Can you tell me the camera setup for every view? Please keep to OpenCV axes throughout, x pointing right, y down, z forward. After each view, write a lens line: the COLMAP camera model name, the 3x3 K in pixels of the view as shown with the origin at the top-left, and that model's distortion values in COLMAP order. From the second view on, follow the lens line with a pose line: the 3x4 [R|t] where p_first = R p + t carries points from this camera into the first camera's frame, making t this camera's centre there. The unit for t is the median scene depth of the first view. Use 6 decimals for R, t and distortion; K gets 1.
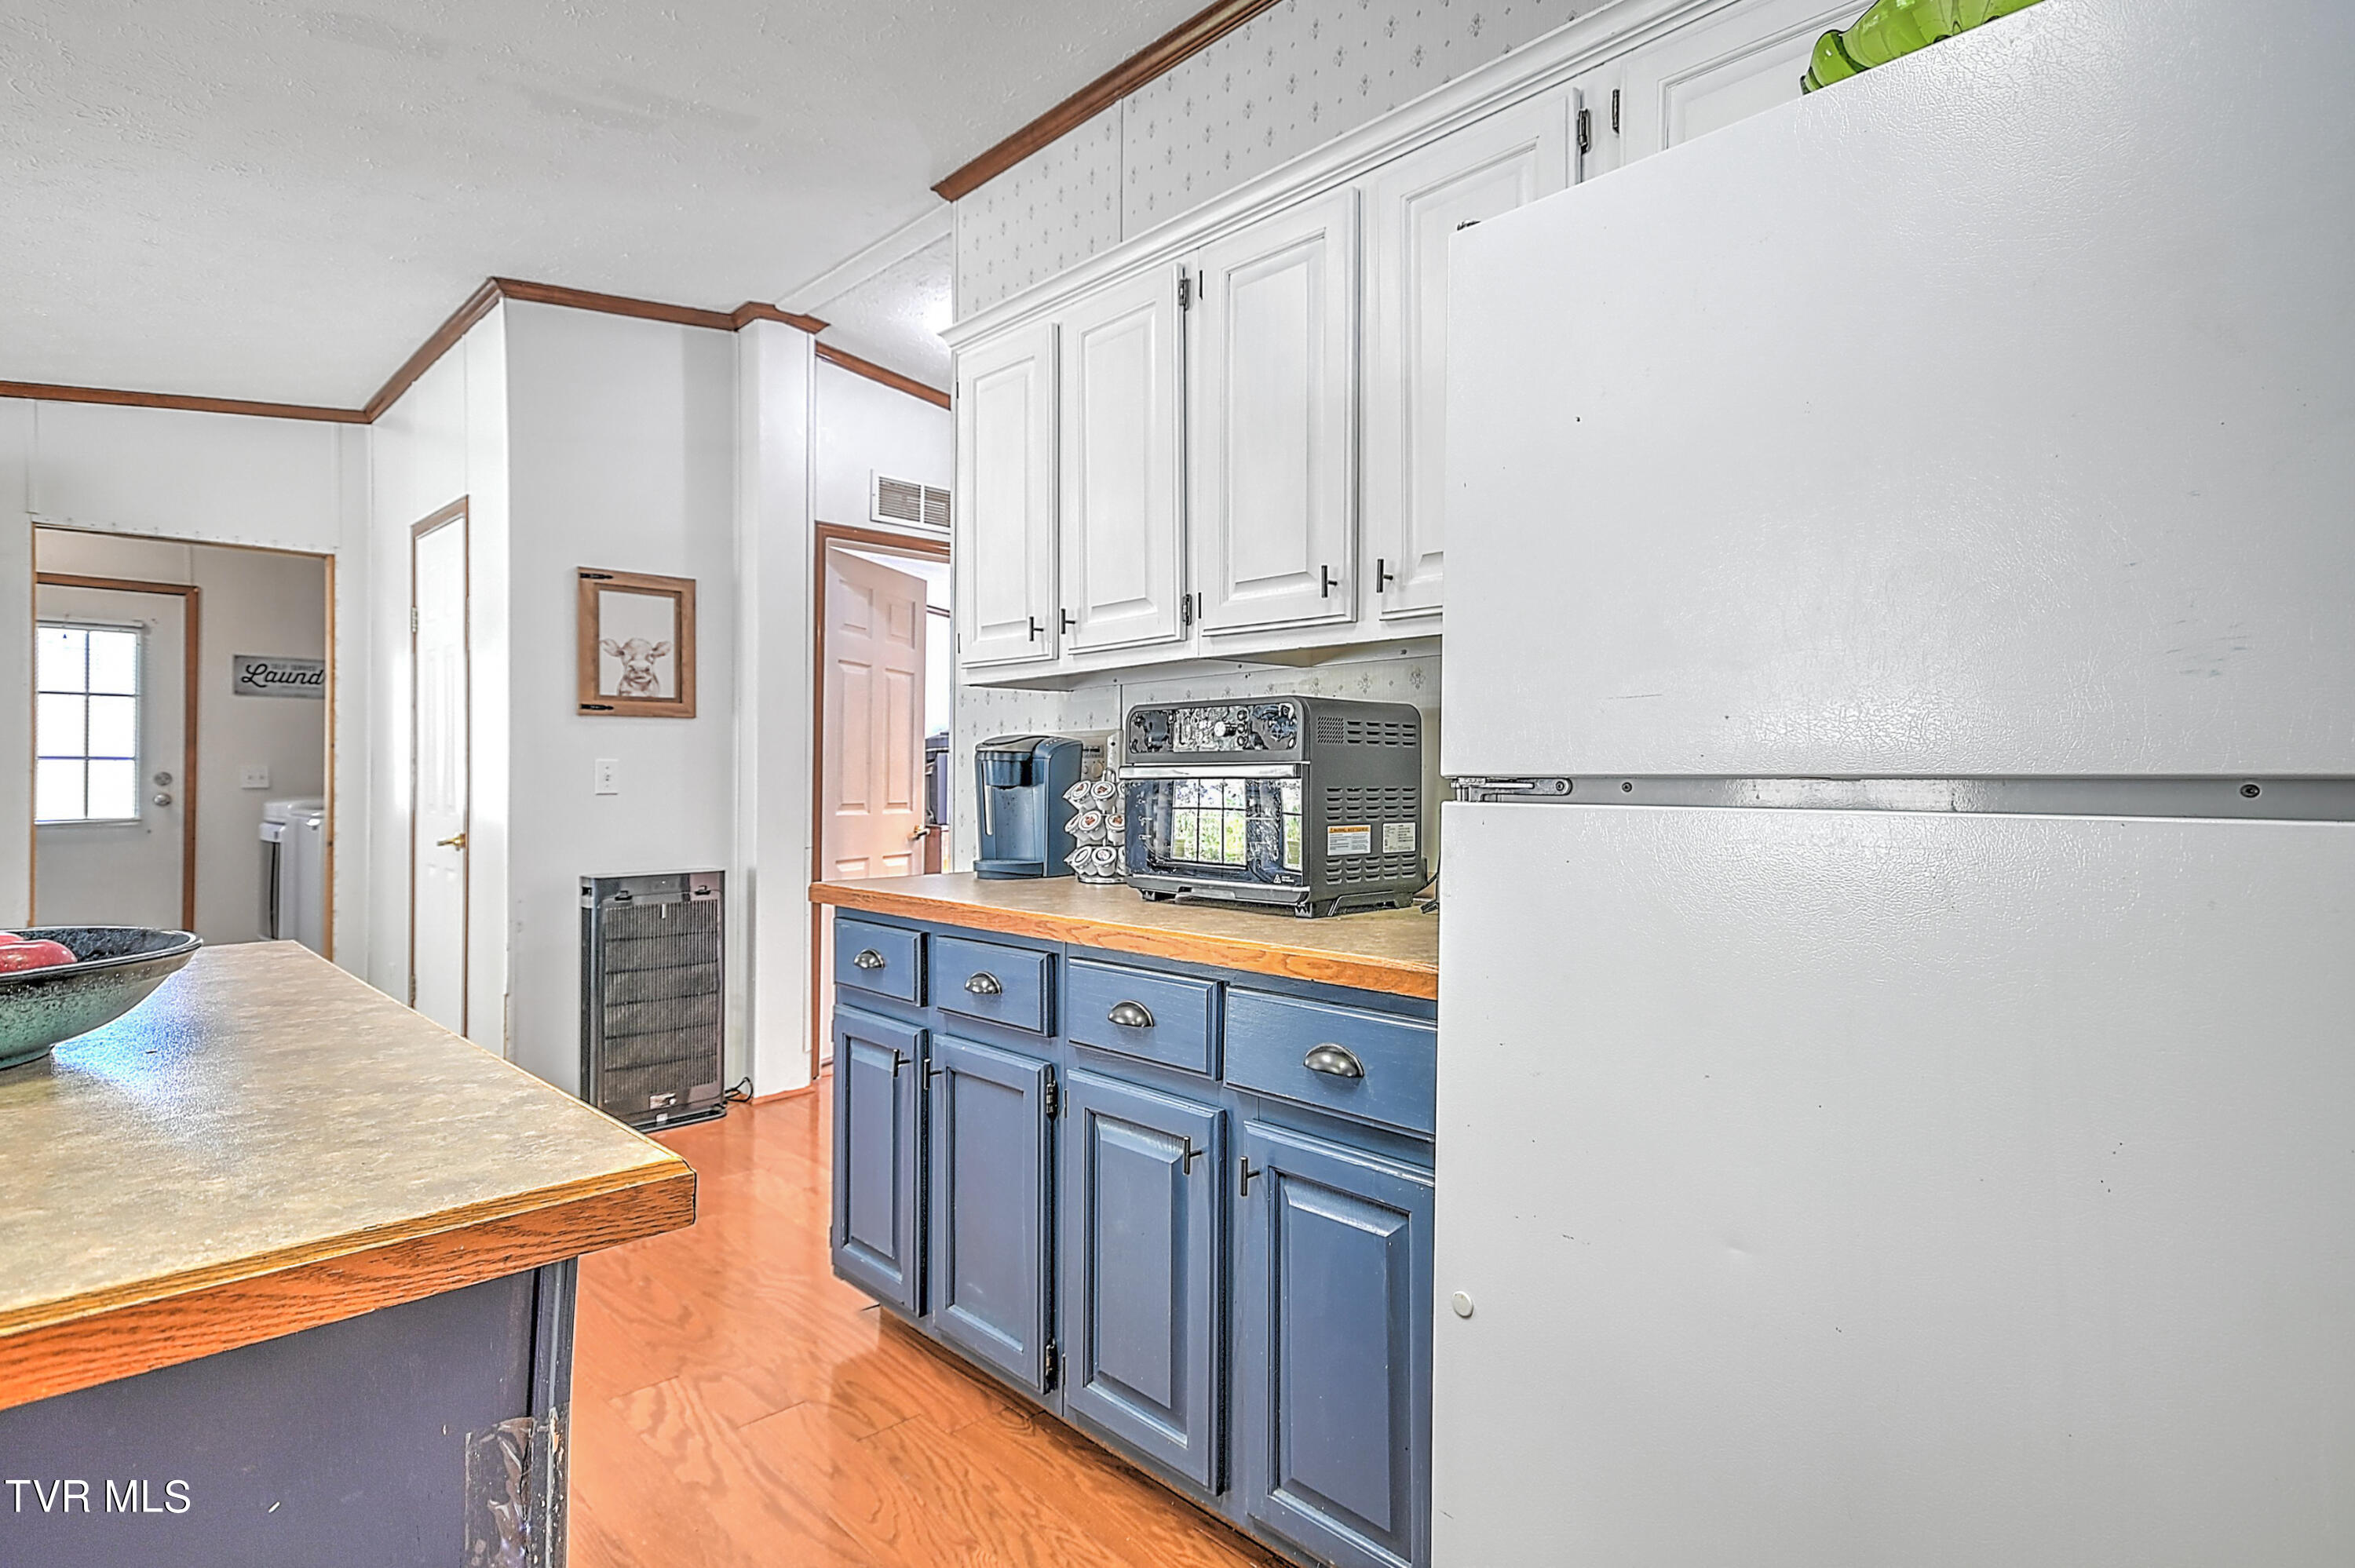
lens RADIAL K [[1218.8, 0, 1180.1], [0, 1218.8, 768.0], [0, 0, 1]] dist [0.031953, 0.000089]
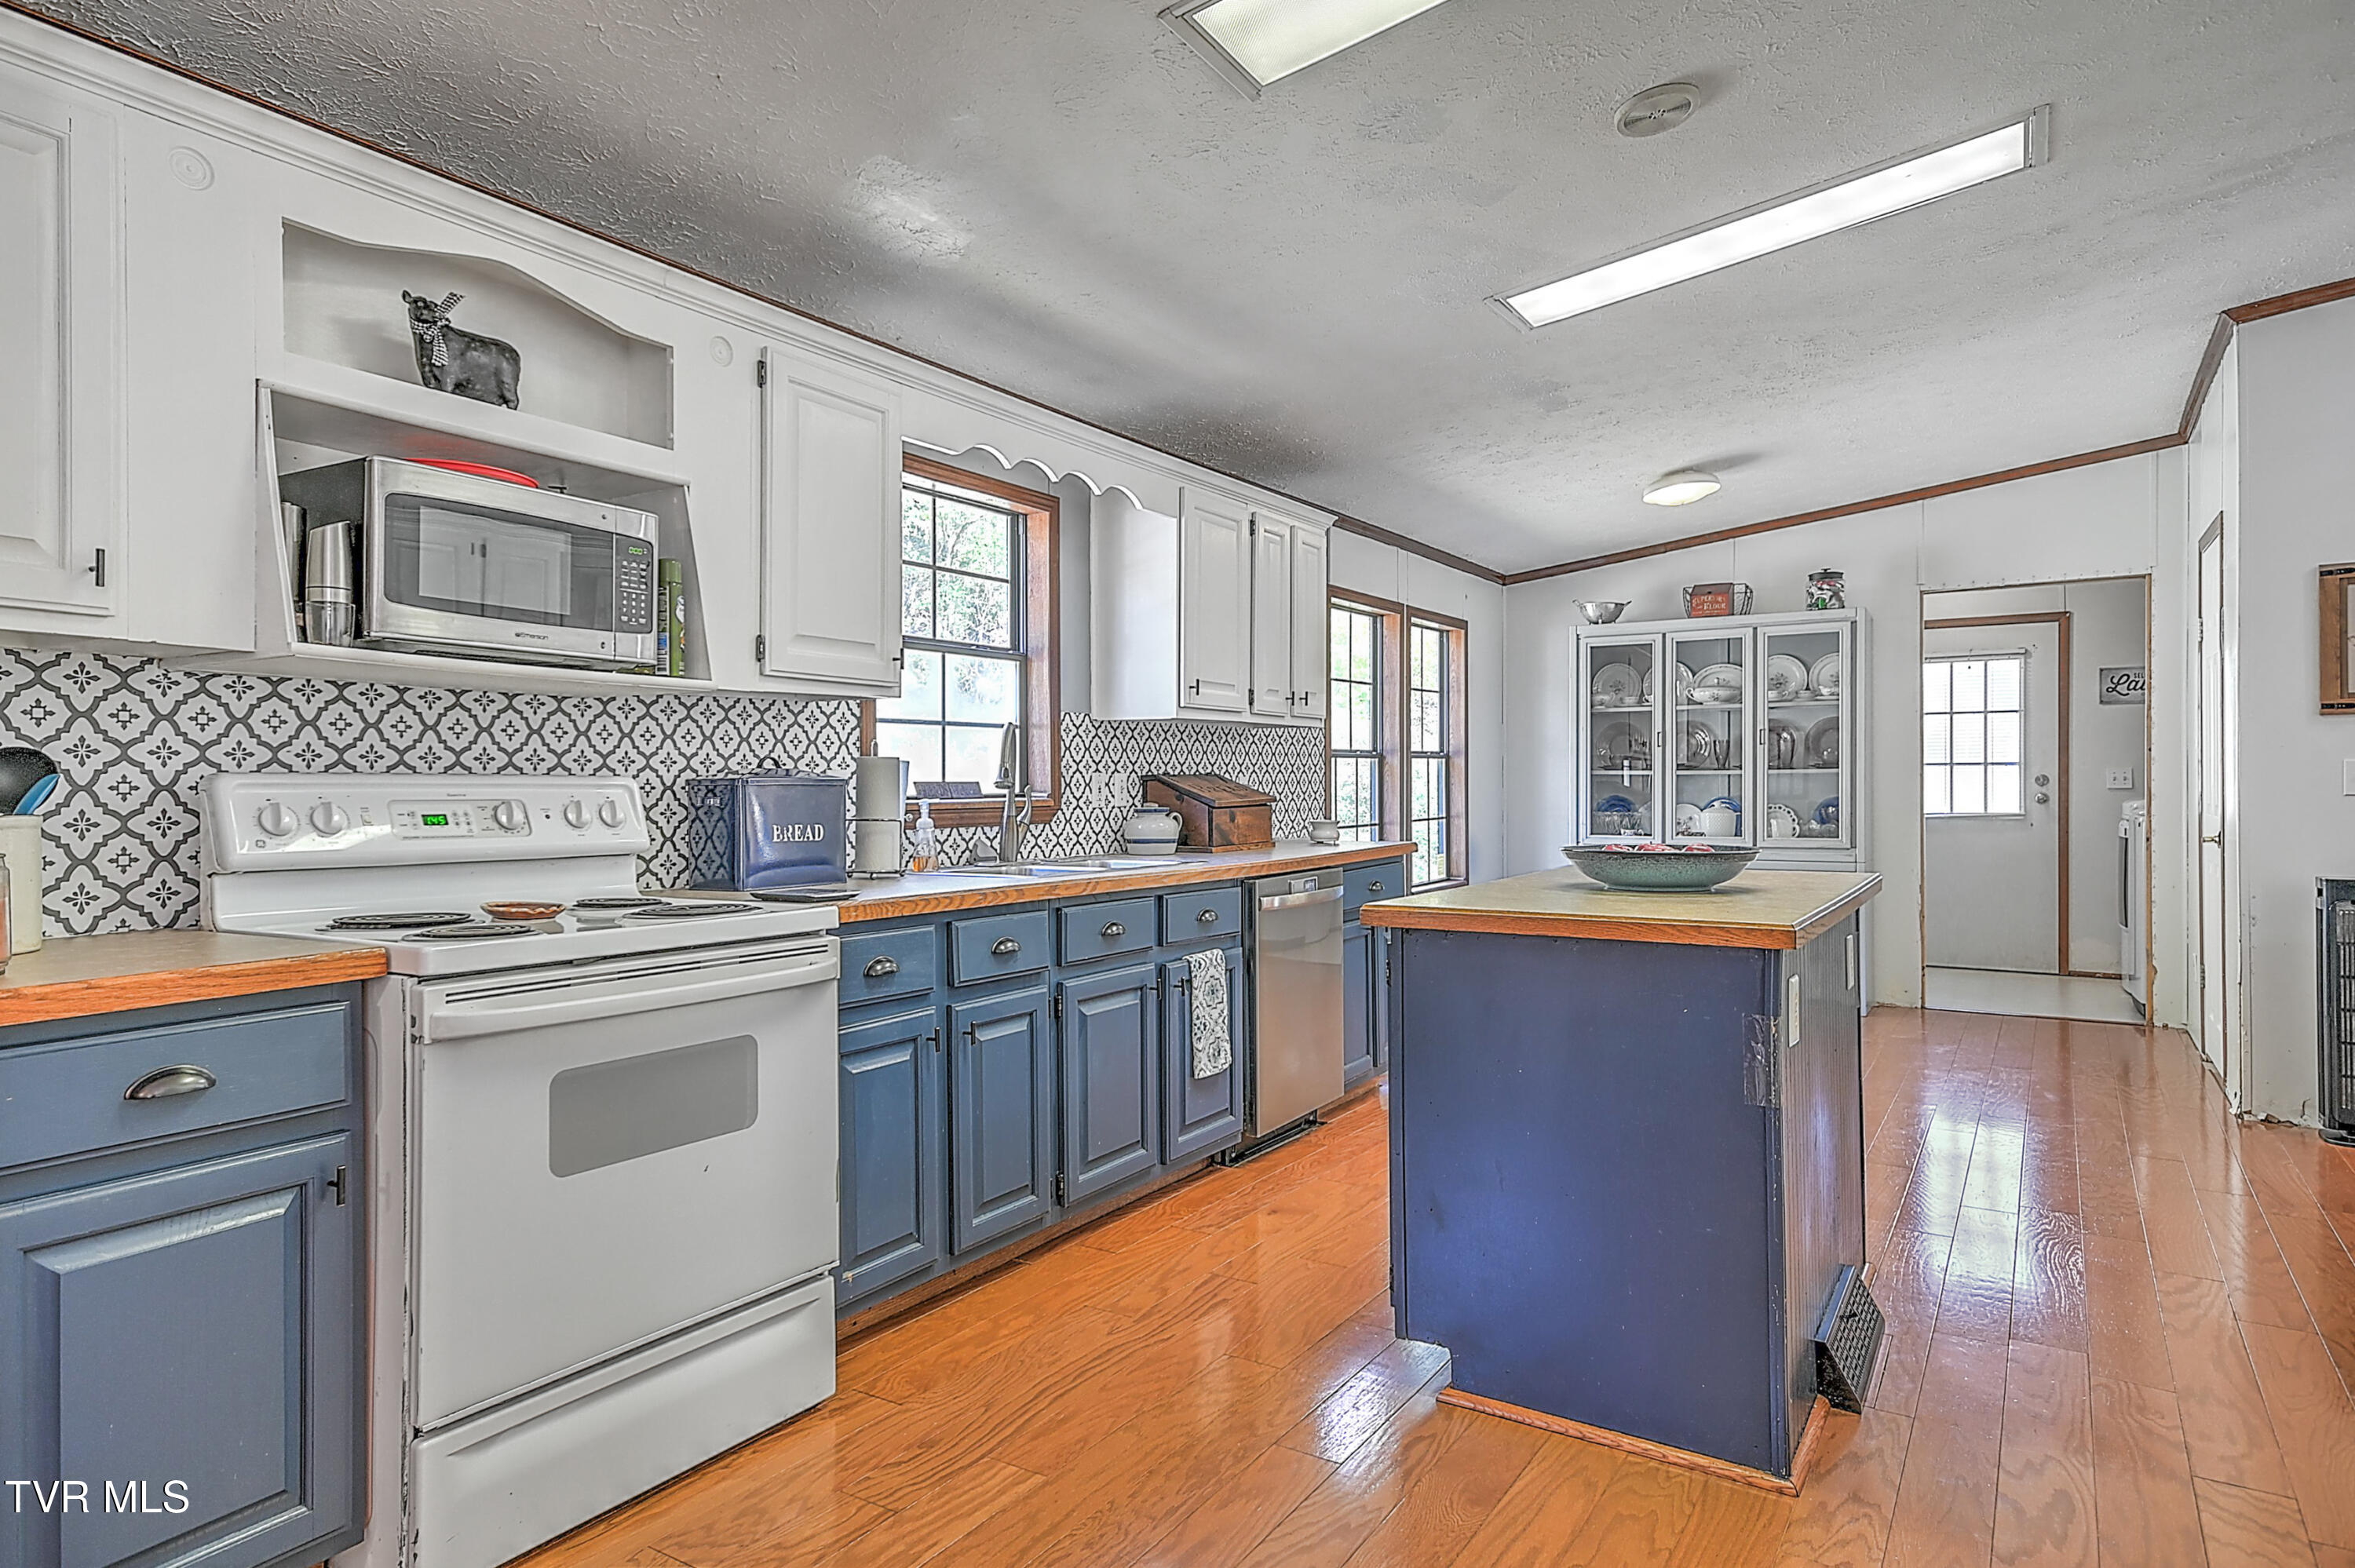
lens RADIAL K [[1366.8, 0, 1146.1], [0, 1366.8, 784.7], [0, 0, 1]] dist [0.022835, 0.002311]
pose [[0.233016, 0.000964, -0.972472, 0.358074], [0.010844, 0.999935, 0.003590, -0.001296], [0.972412, -0.011382, 0.232990, -0.173458]]
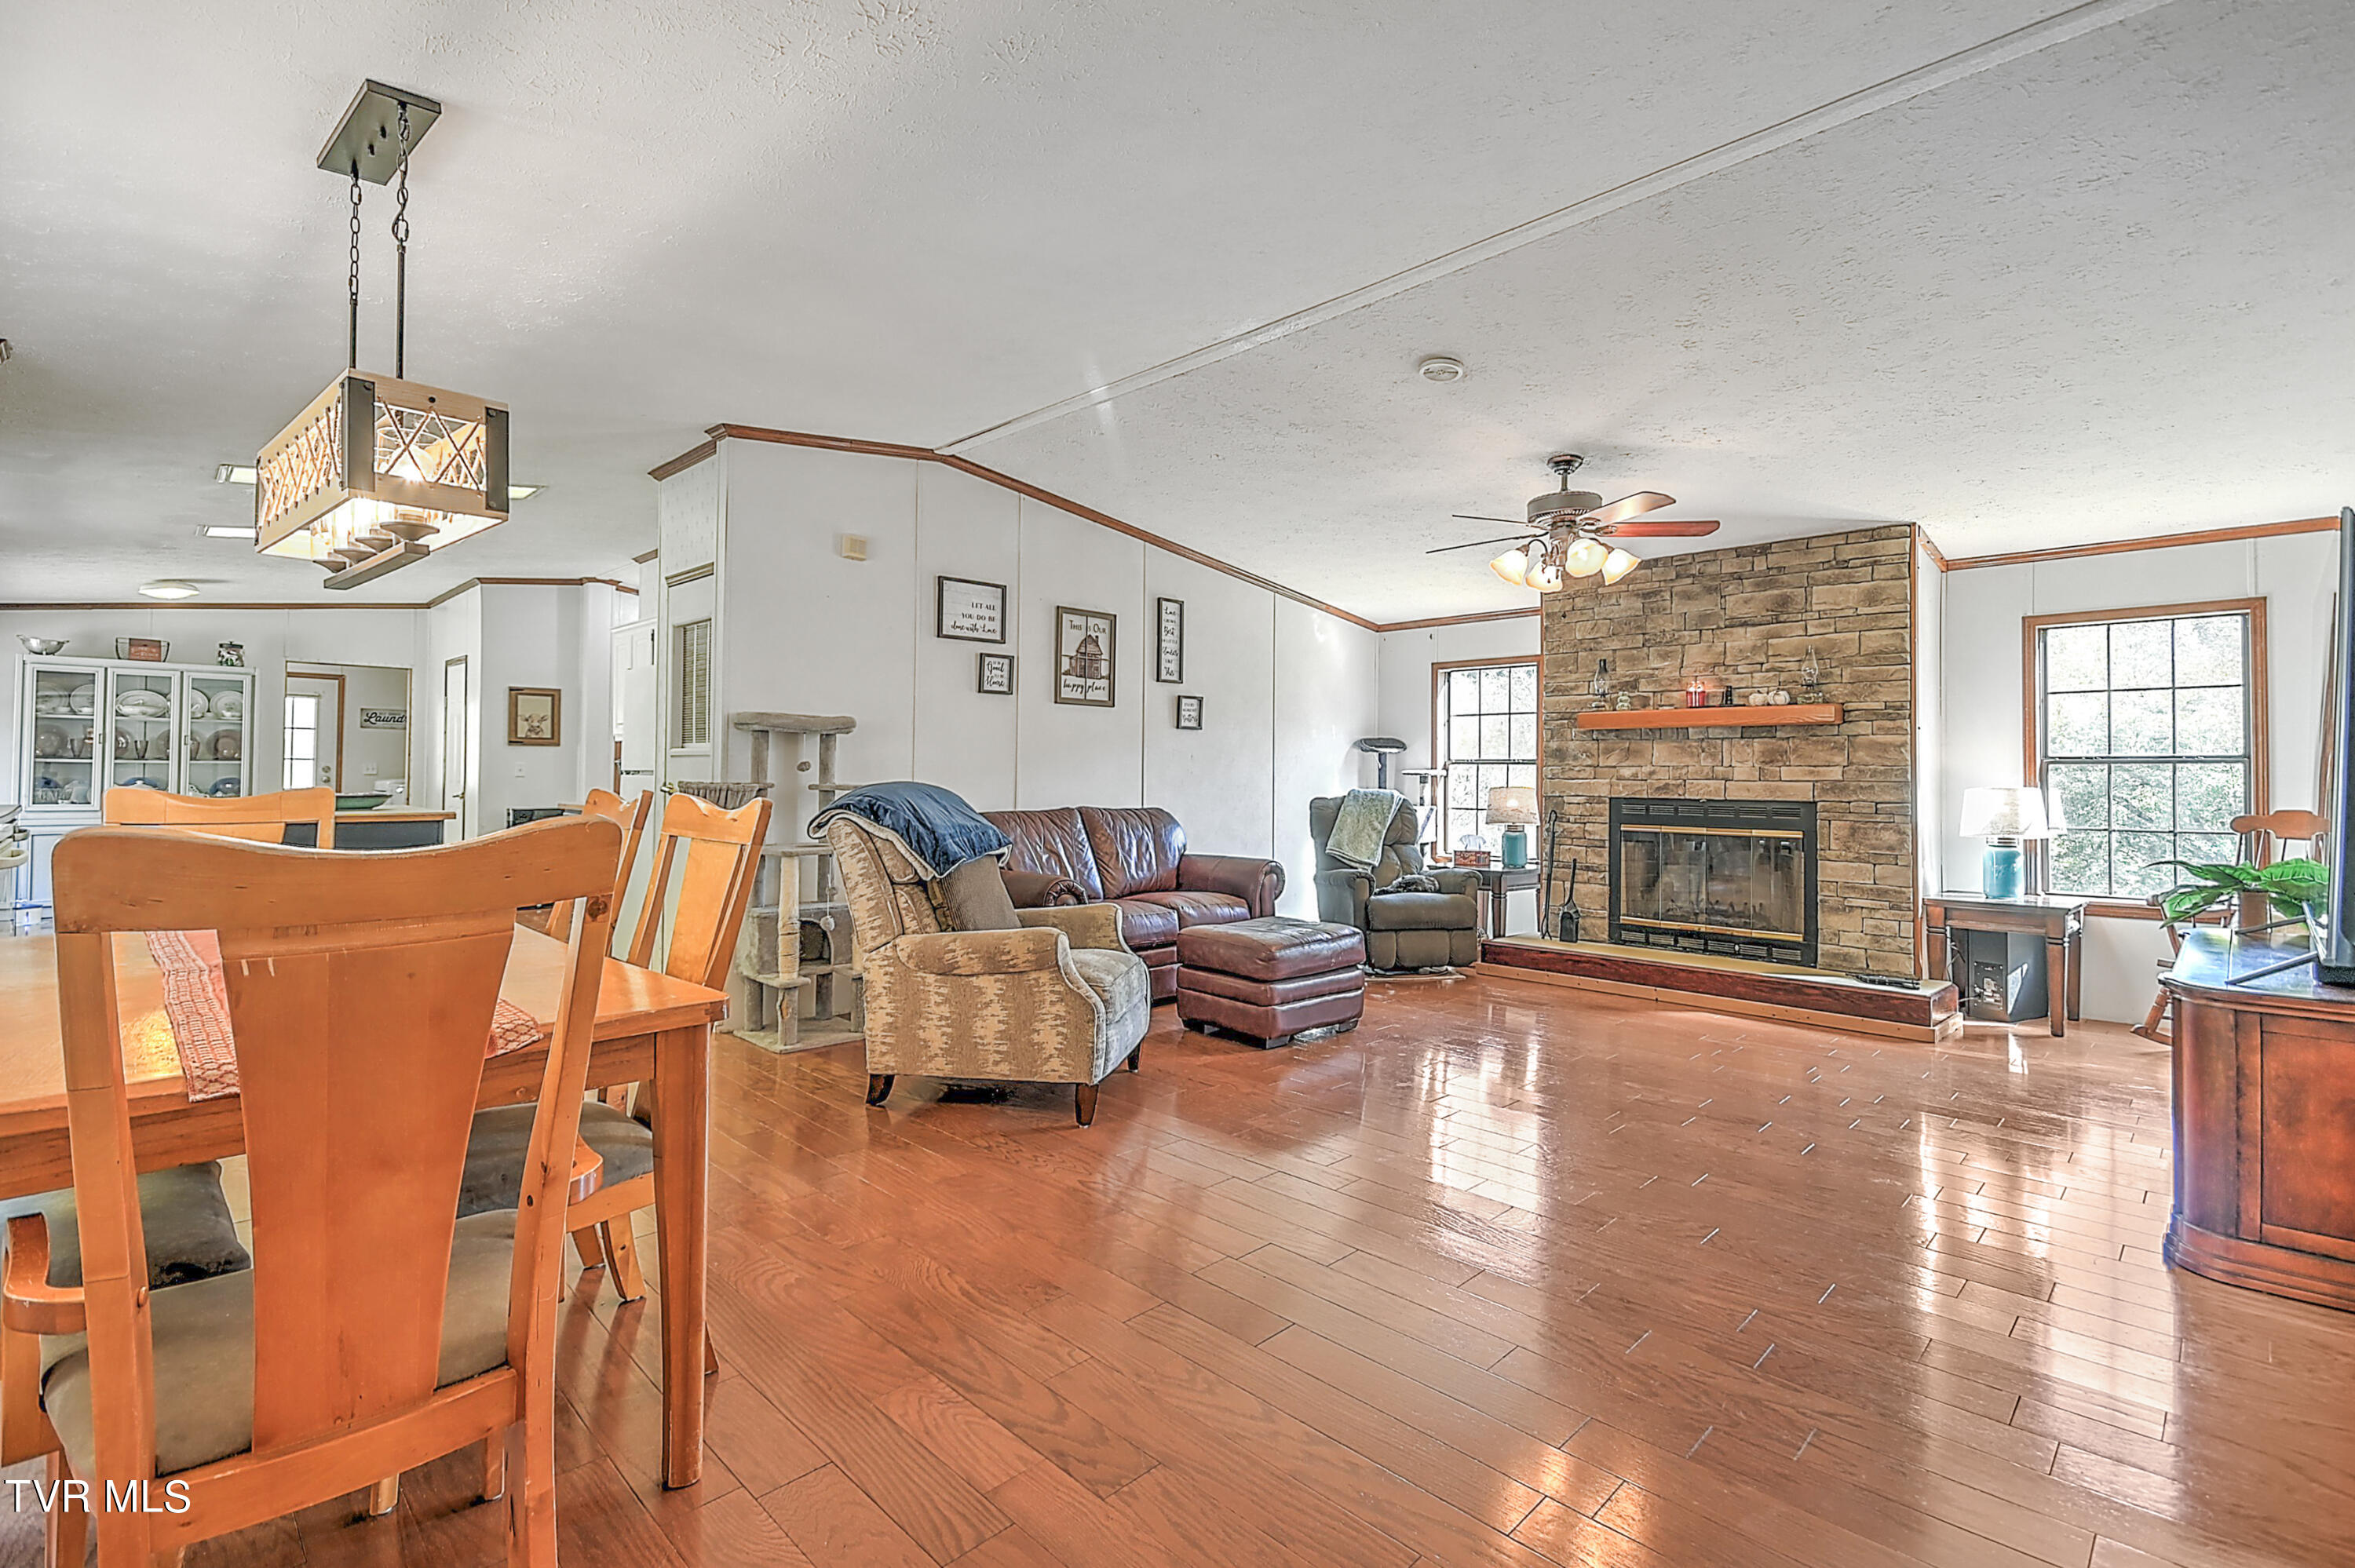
lens RADIAL K [[1054.7, 0, 1197.3], [0, 1054.7, 763.7], [0, 0, 1]] dist [-0.000199, -0.006312]
pose [[0.998893, 0.009041, 0.046172, 0.769413], [-0.008813, 0.999948, -0.005137, -0.006097], [-0.046216, 0.004724, 0.998920, -1.144672]]
